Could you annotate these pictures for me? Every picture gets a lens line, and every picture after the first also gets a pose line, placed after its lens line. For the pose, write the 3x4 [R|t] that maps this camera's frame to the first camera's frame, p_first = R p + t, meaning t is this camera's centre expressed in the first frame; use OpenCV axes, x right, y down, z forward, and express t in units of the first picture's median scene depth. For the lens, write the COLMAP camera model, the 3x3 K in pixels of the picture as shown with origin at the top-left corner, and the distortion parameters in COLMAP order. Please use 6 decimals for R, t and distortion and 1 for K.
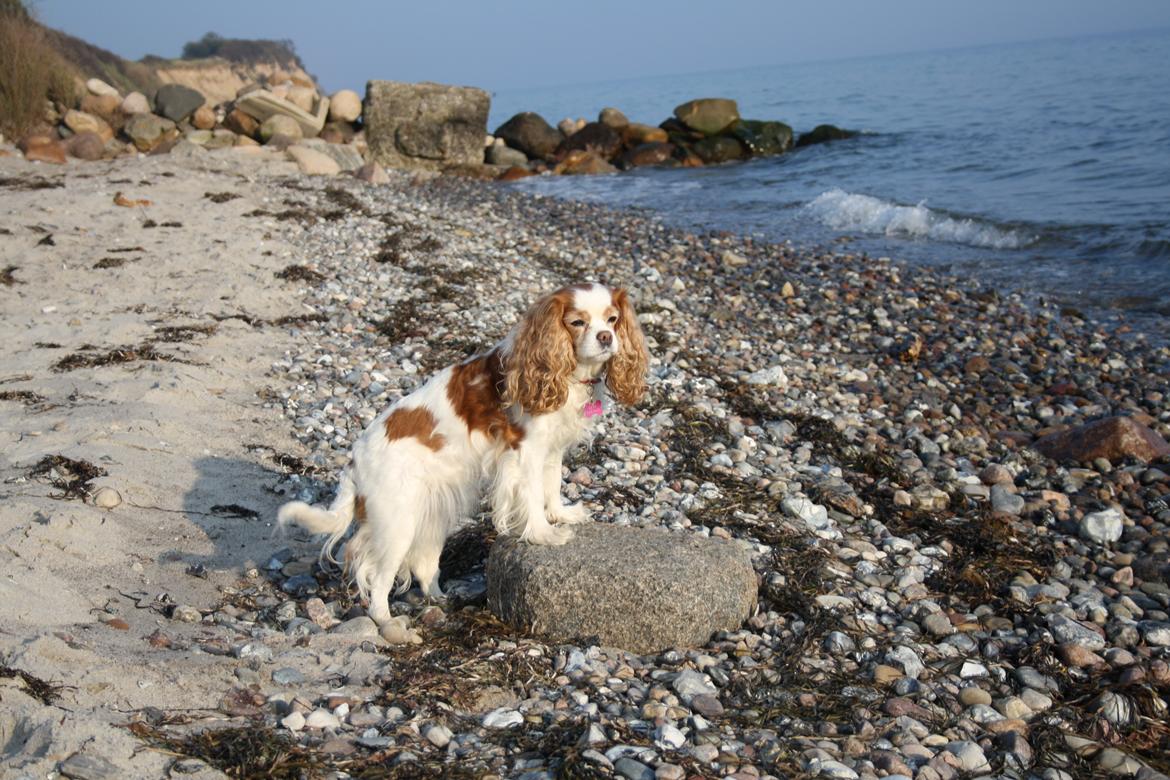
lens RADIAL K [[2050.1, 0, 585.0], [0, 2050.1, 390.0], [0, 0, 1]] dist [-0.014201, 0.187478]
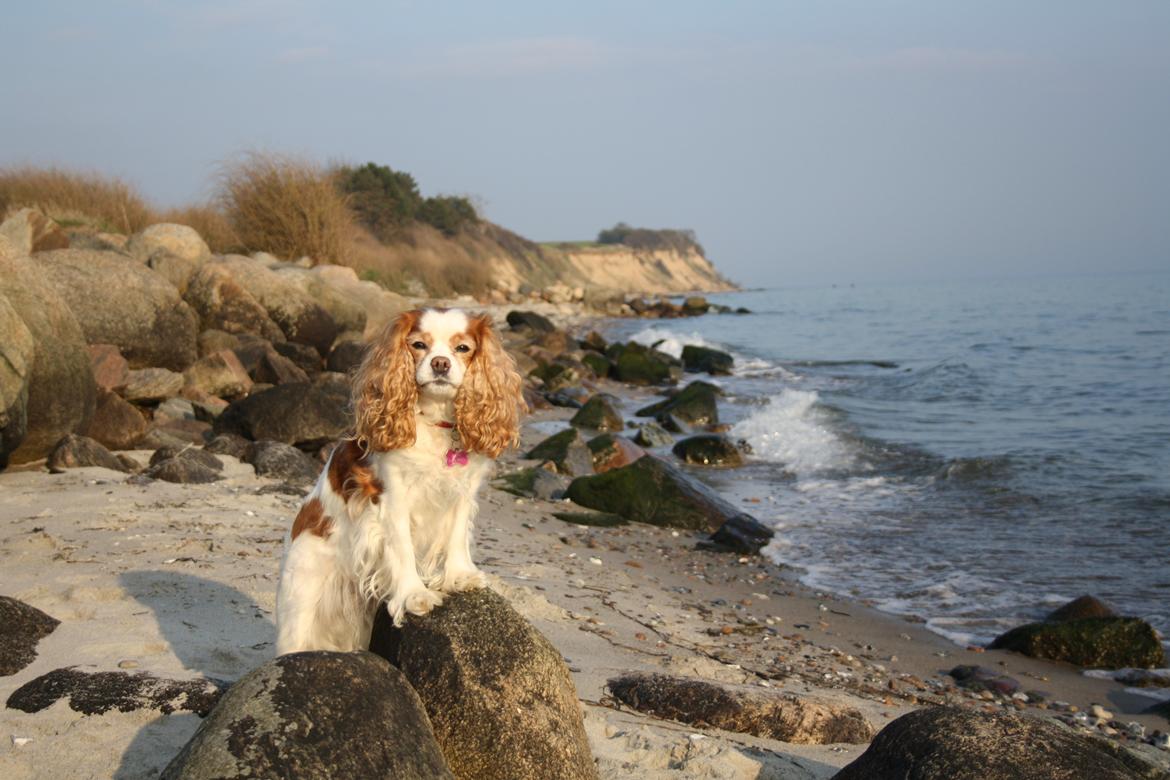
lens RADIAL K [[2050.1, 0, 585.0], [0, 2050.1, 390.0], [0, 0, 1]] dist [-0.014201, 0.187478]
pose [[0.977897, 0.059599, -0.200415, 0.514178], [-0.077100, 0.993754, -0.080681, 0.252753], [0.194354, 0.094350, 0.976383, -1.981923]]
